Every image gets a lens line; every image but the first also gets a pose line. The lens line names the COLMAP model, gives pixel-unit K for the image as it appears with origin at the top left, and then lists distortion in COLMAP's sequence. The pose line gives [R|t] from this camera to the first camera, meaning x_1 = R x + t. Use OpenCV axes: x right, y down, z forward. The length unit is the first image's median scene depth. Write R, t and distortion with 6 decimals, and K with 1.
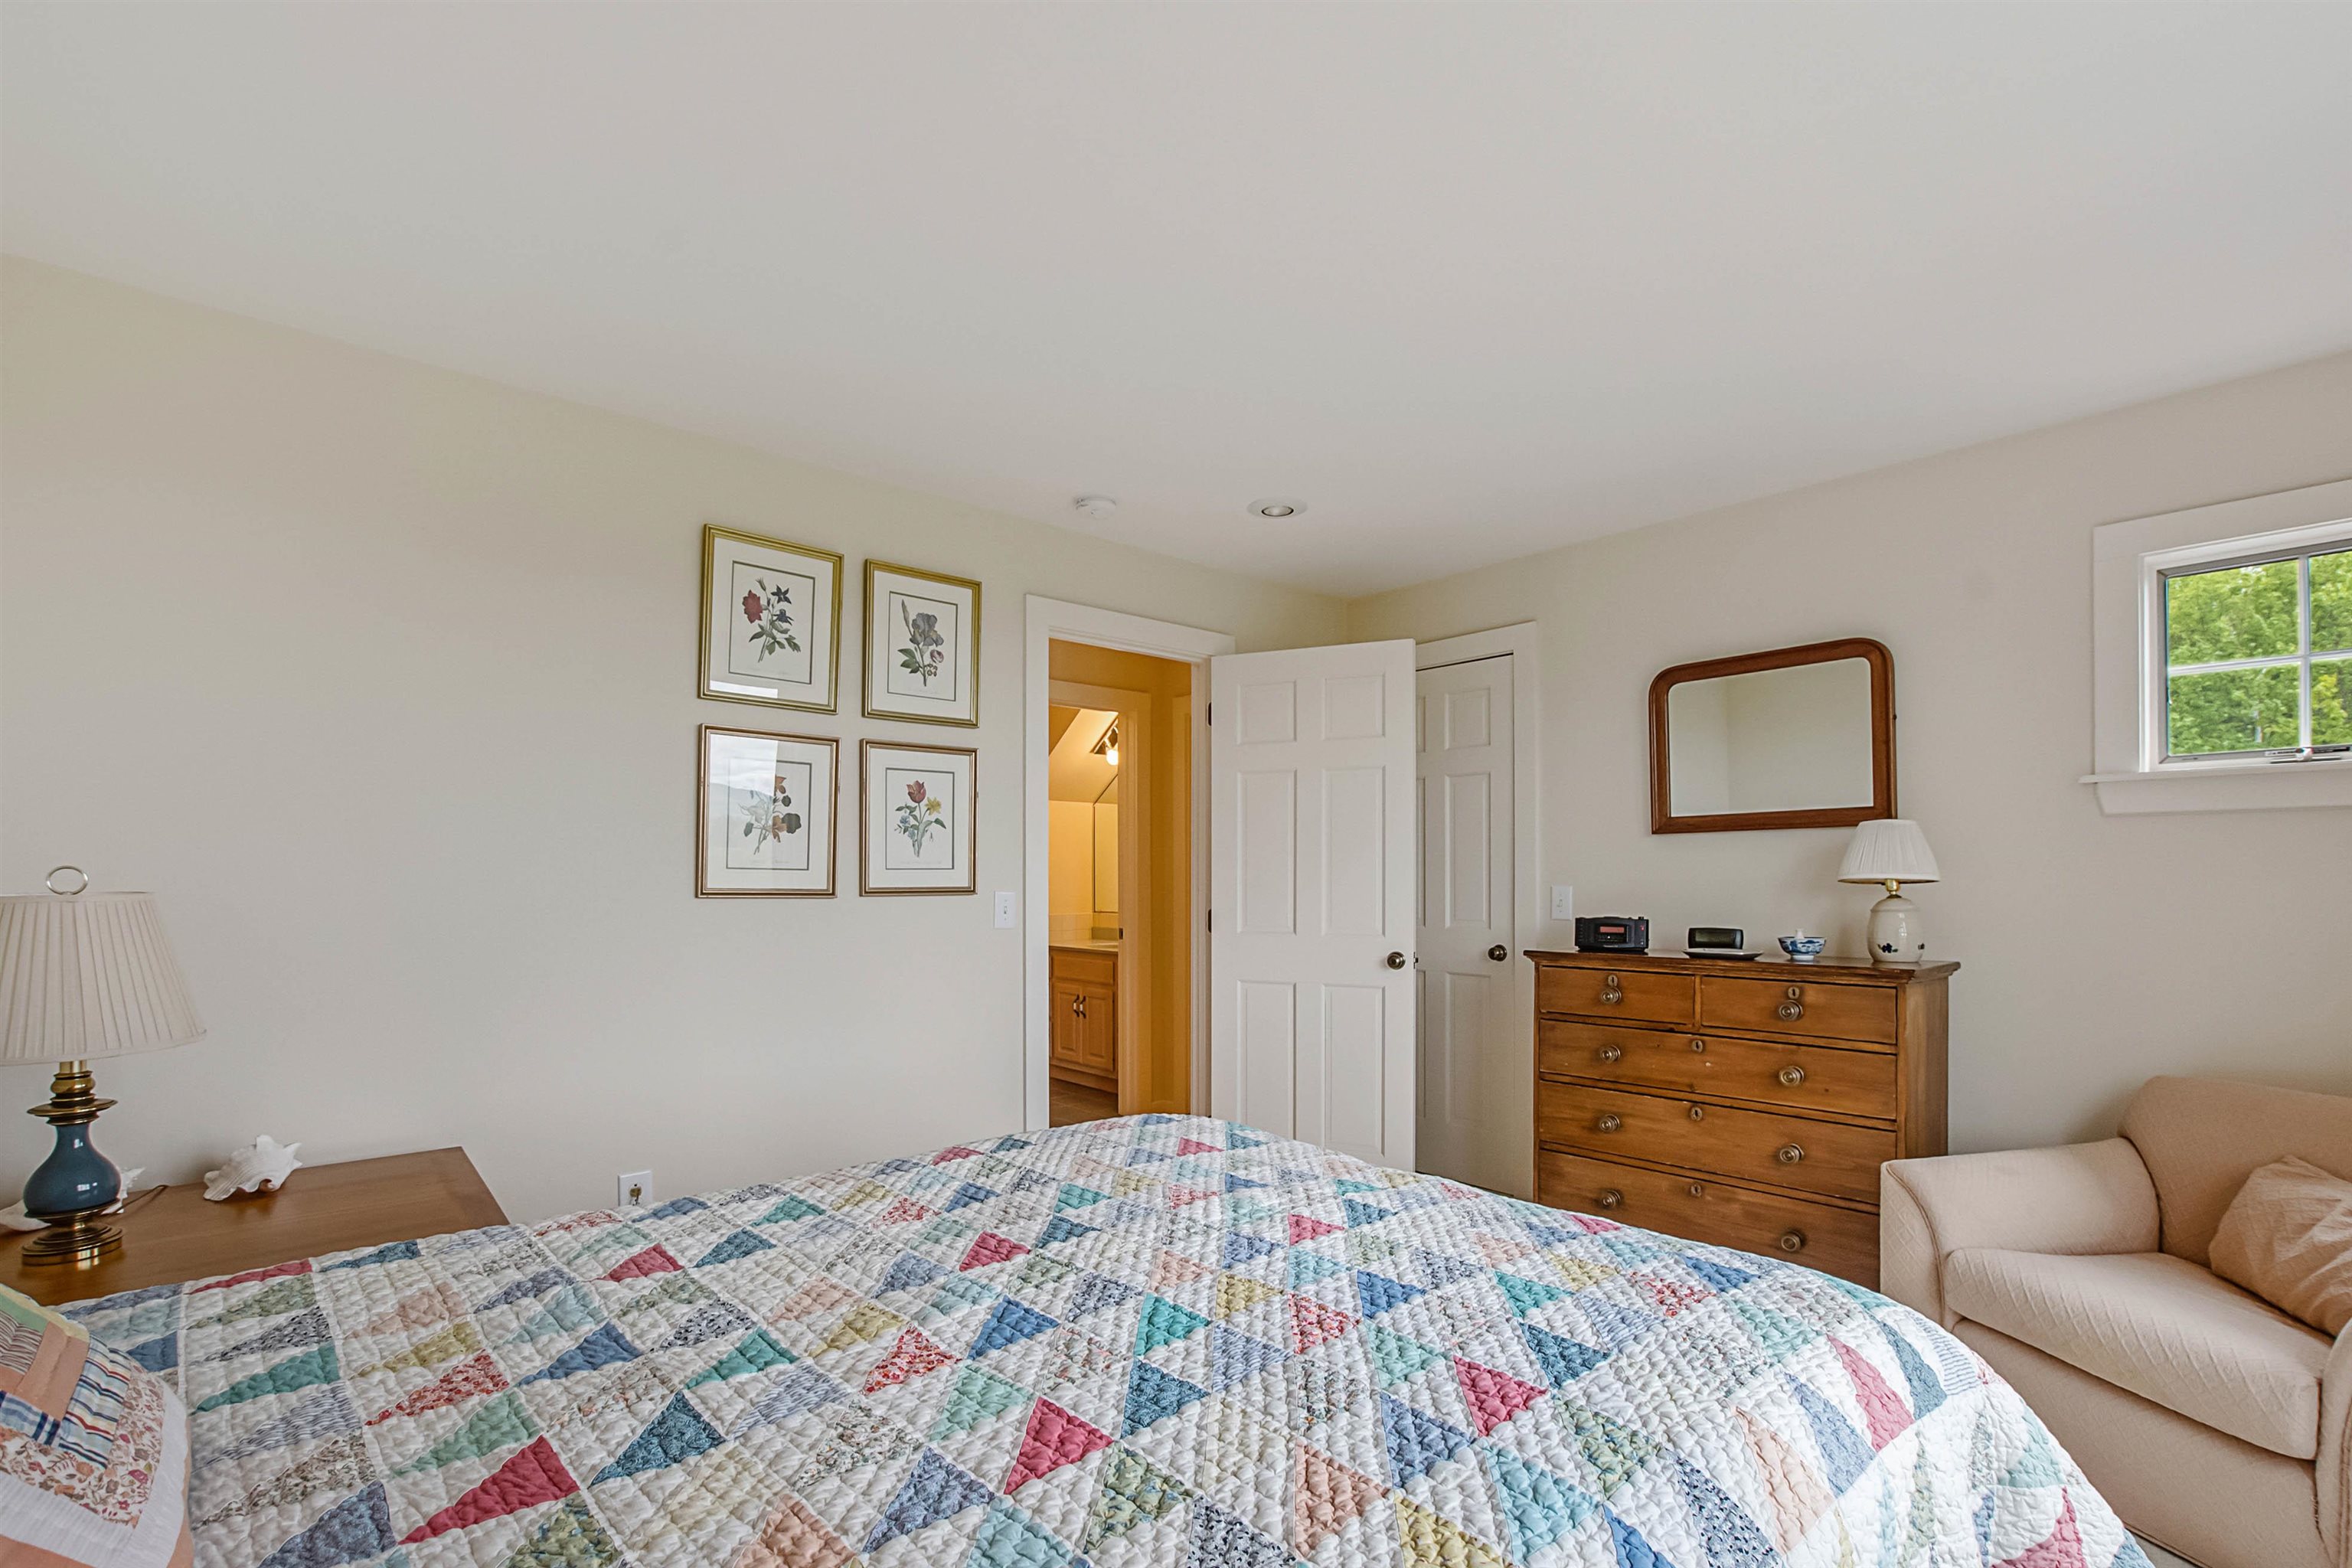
lens RADIAL K [[1090.1, 0, 1202.1], [0, 1090.1, 844.5], [0, 0, 1]] dist [-0.005527, 0.000005]
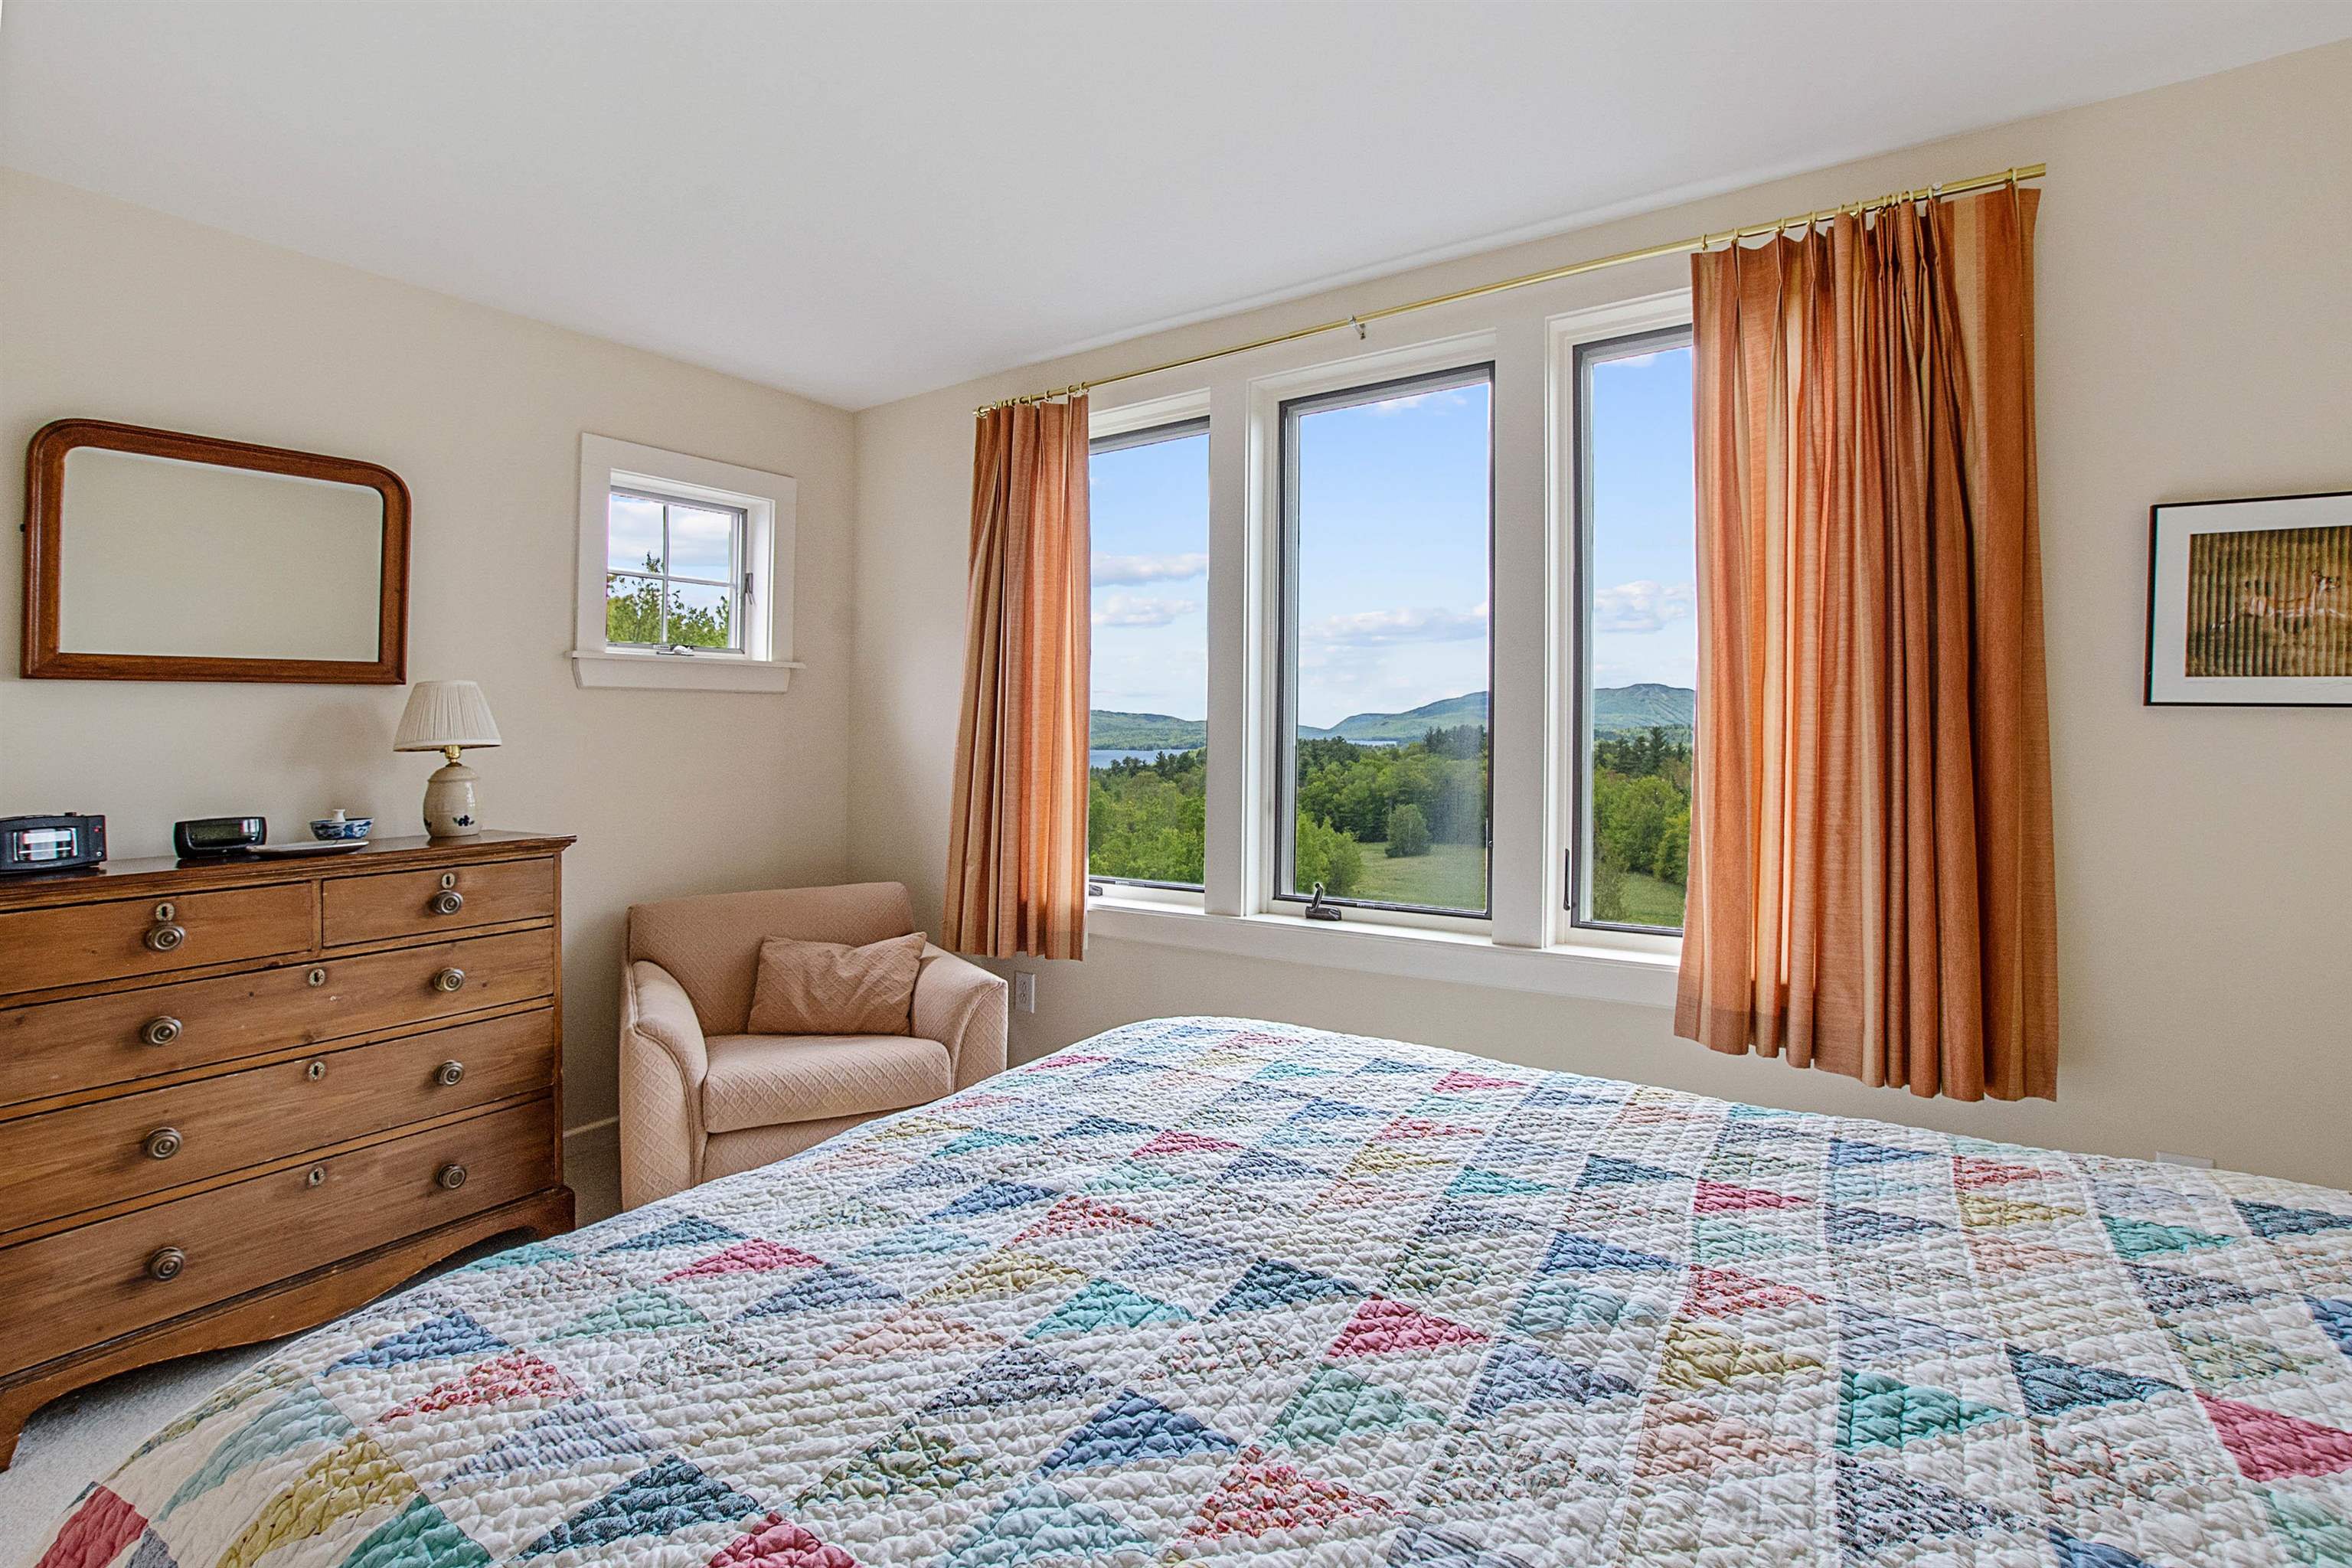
lens RADIAL K [[1058.3, 0, 1174.4], [0, 1058.3, 714.8], [0, 0, 1]] dist [-0.001808, -0.000615]
pose [[-0.240155, 0.016220, 0.970599, -0.394832], [-0.020018, 0.999565, -0.021658, 0.013299], [-0.970528, -0.024631, -0.239726, 0.656460]]
